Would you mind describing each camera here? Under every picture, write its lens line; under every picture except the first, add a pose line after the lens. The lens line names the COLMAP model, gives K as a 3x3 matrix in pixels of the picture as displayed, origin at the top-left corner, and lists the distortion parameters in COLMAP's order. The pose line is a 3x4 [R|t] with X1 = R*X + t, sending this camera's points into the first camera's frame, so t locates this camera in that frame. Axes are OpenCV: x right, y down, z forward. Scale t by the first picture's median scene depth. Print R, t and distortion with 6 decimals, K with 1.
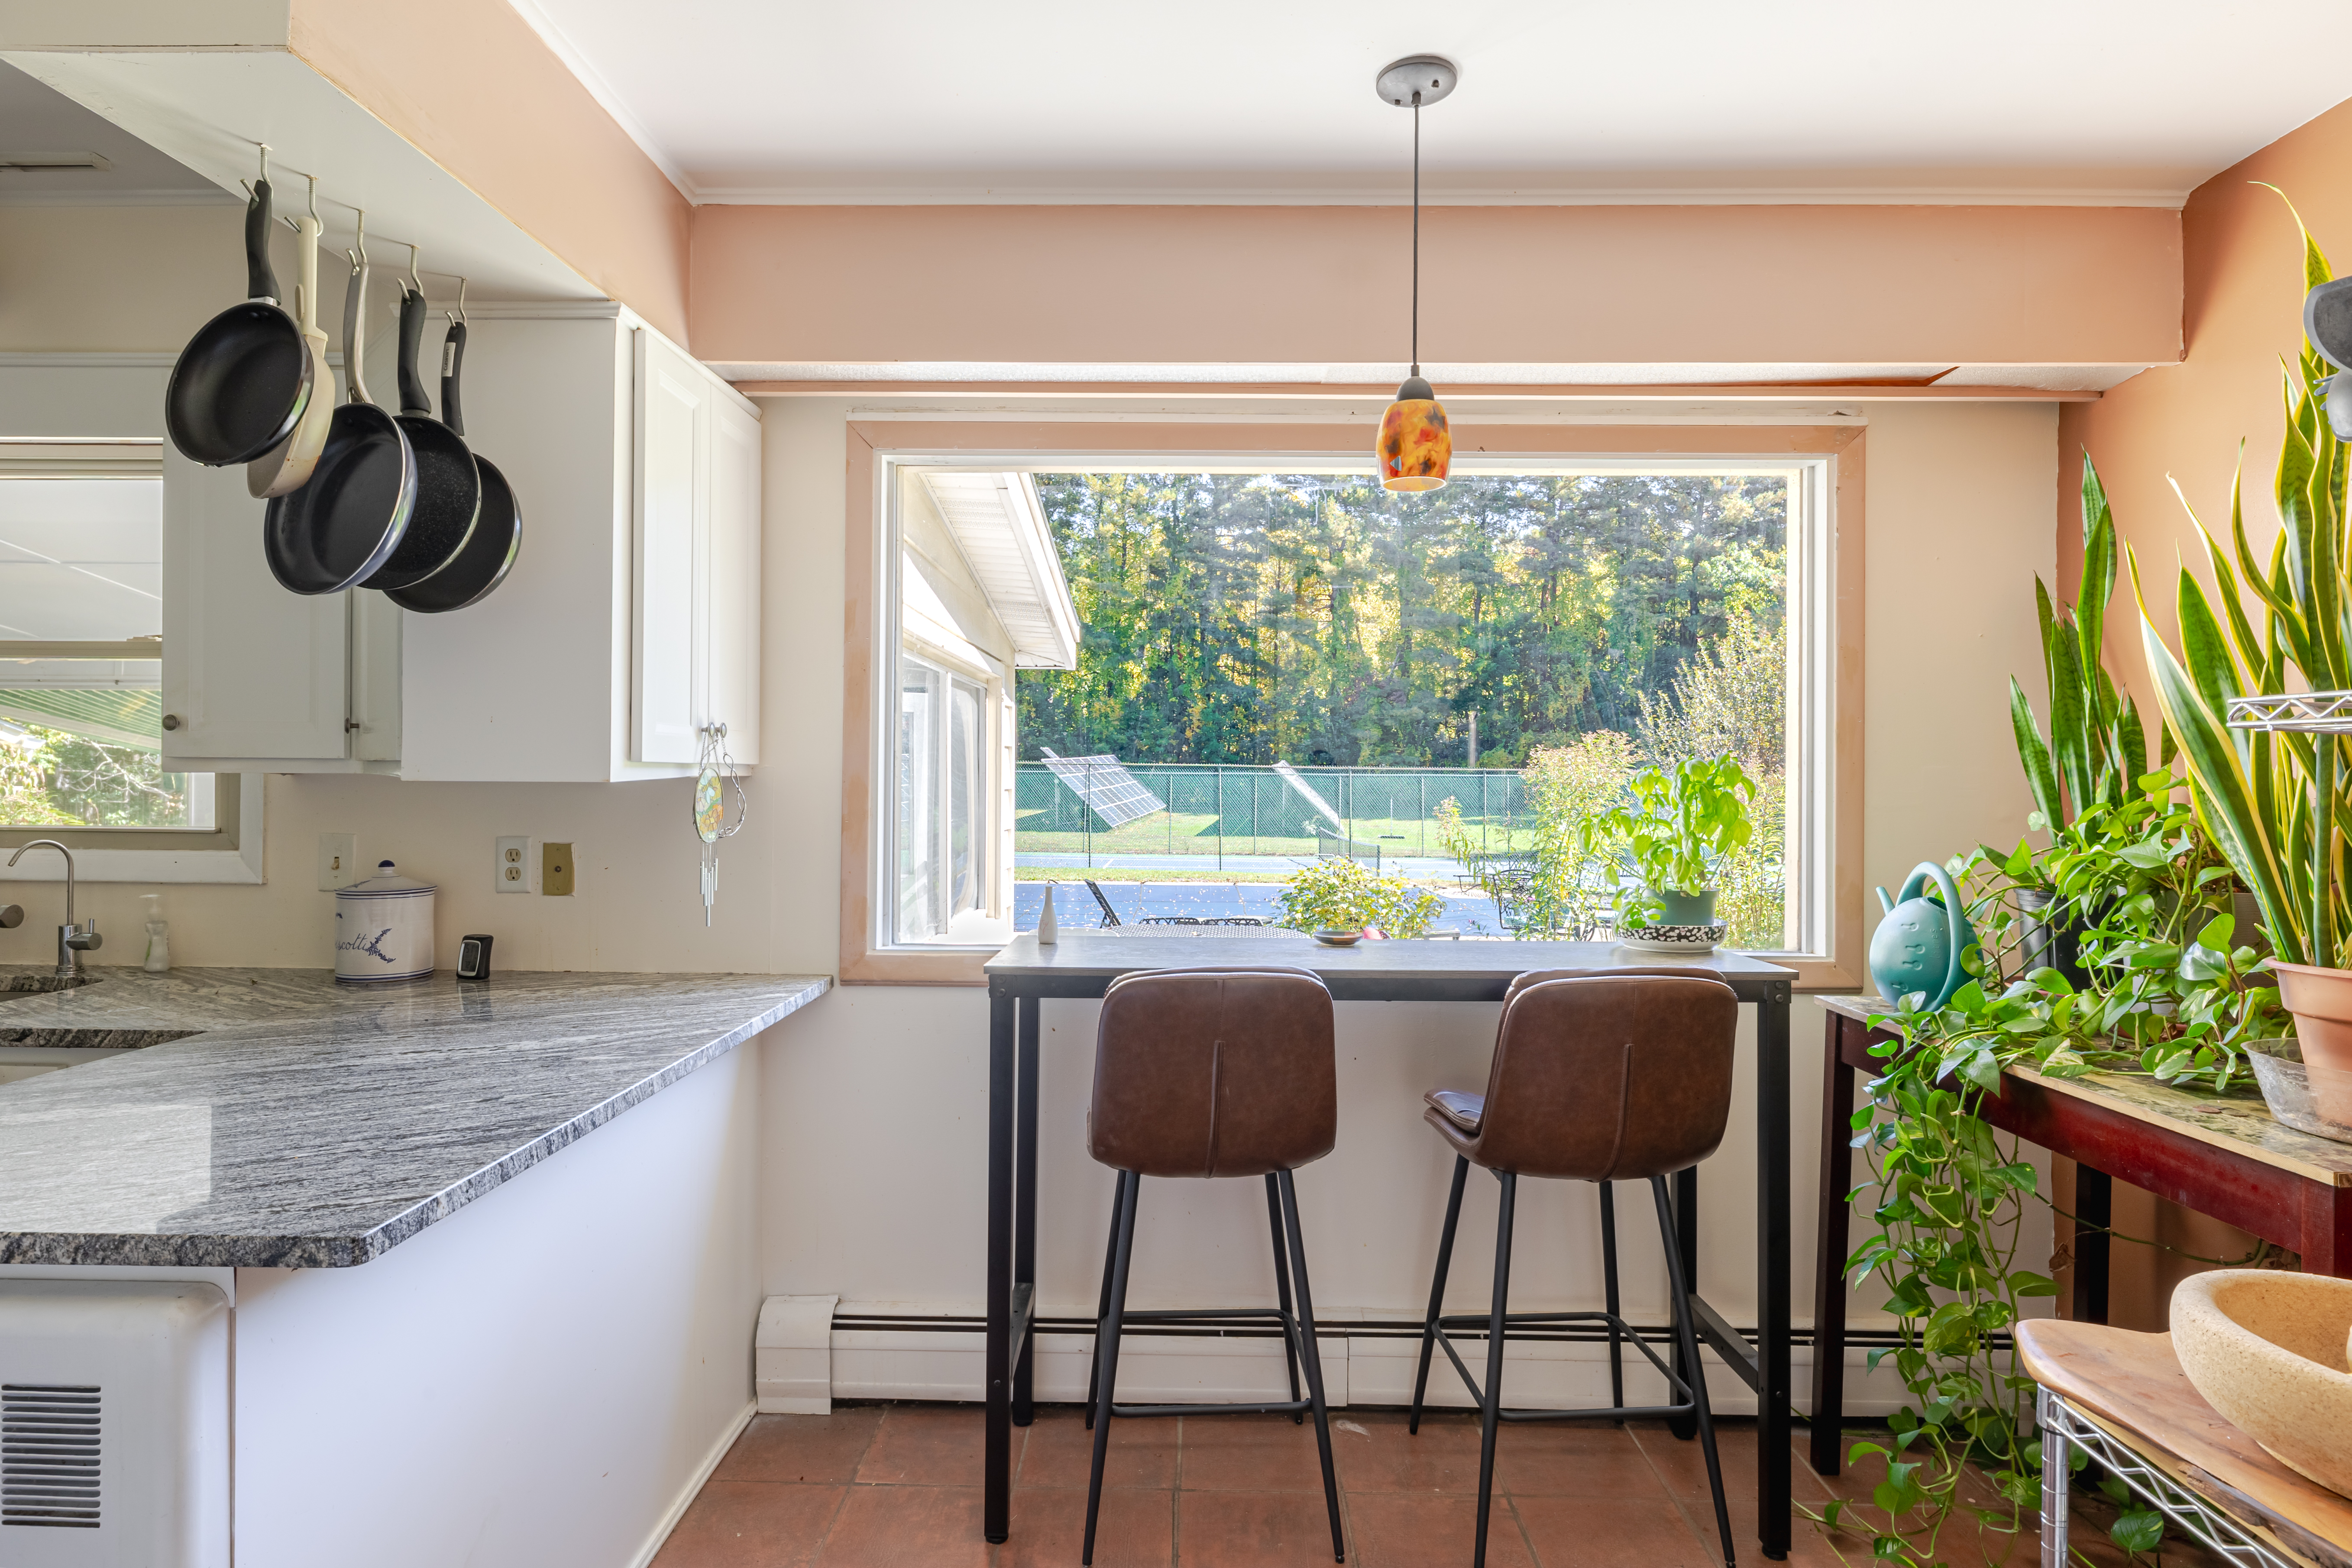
lens RADIAL K [[1316.1, 0, 1169.6], [0, 1316.1, 767.5], [0, 0, 1]] dist [-0.005046, -0.000917]
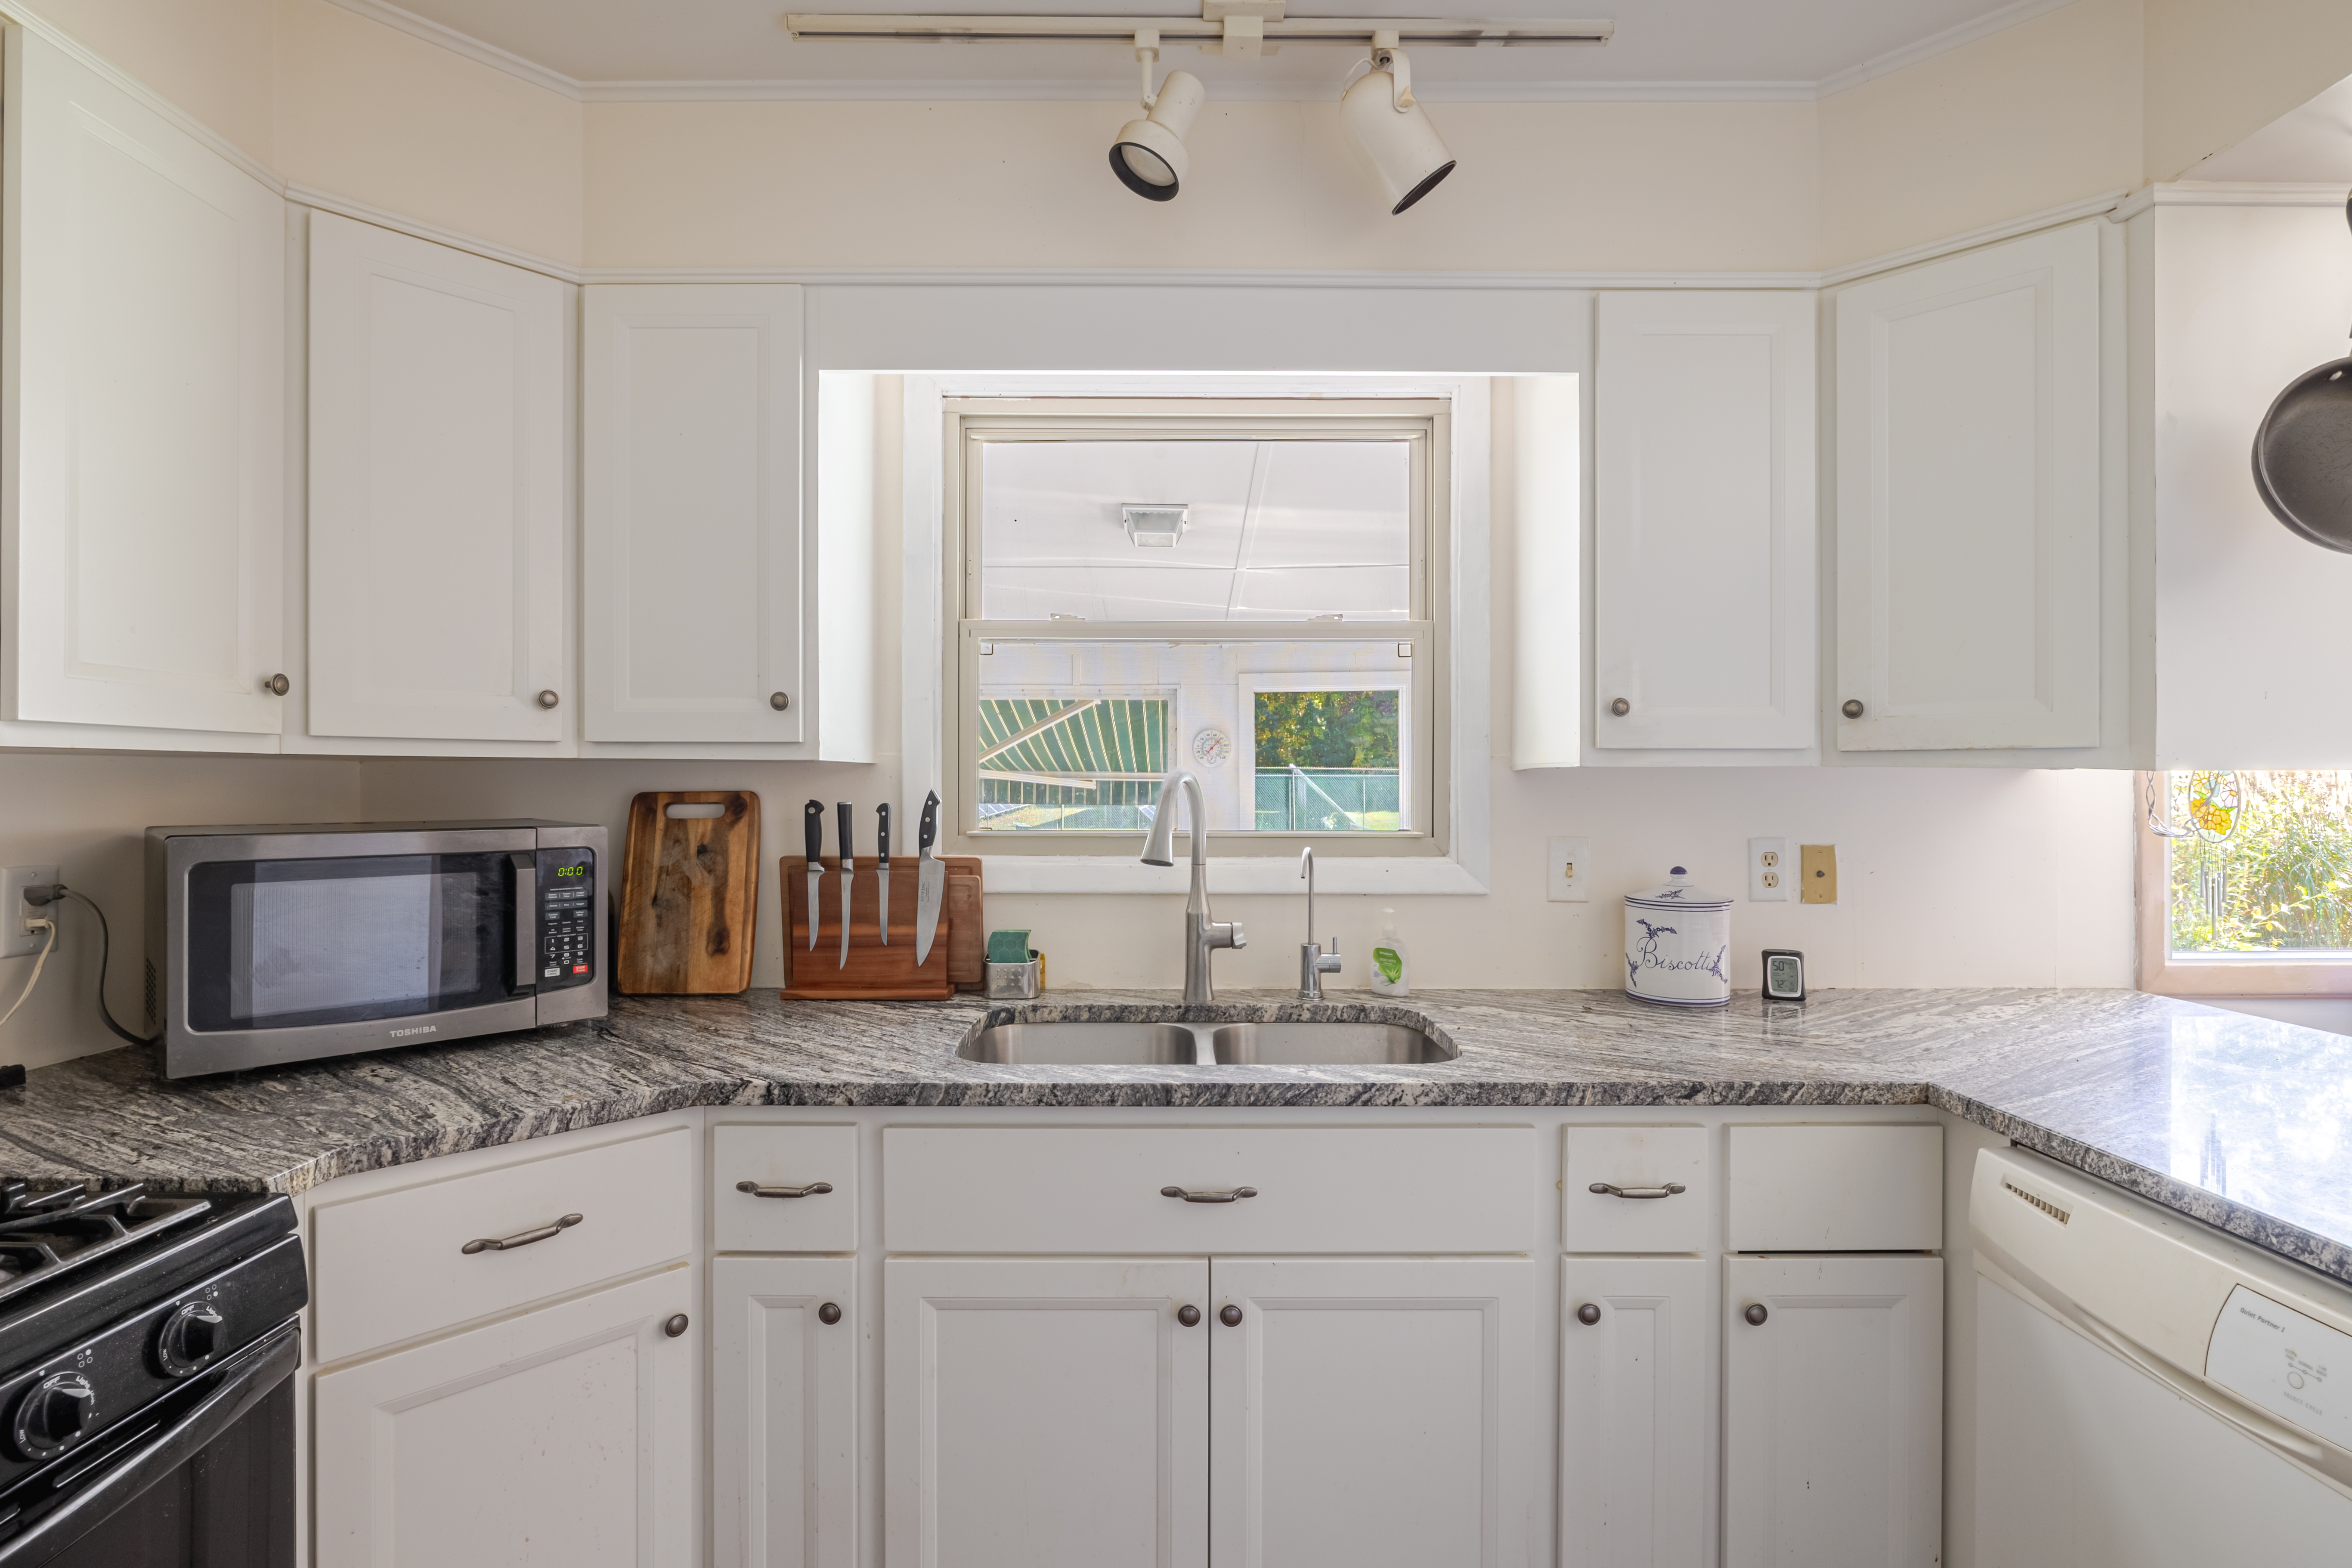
lens RADIAL K [[1144.9, 0, 1164.3], [0, 1144.9, 776.3], [0, 0, 1]] dist [-0.004573, 0.000359]
pose [[0.999836, -0.007182, 0.016653, -0.922685], [0.007103, 0.999963, 0.004764, 0.004083], [-0.016687, -0.004645, 0.999850, 0.231236]]
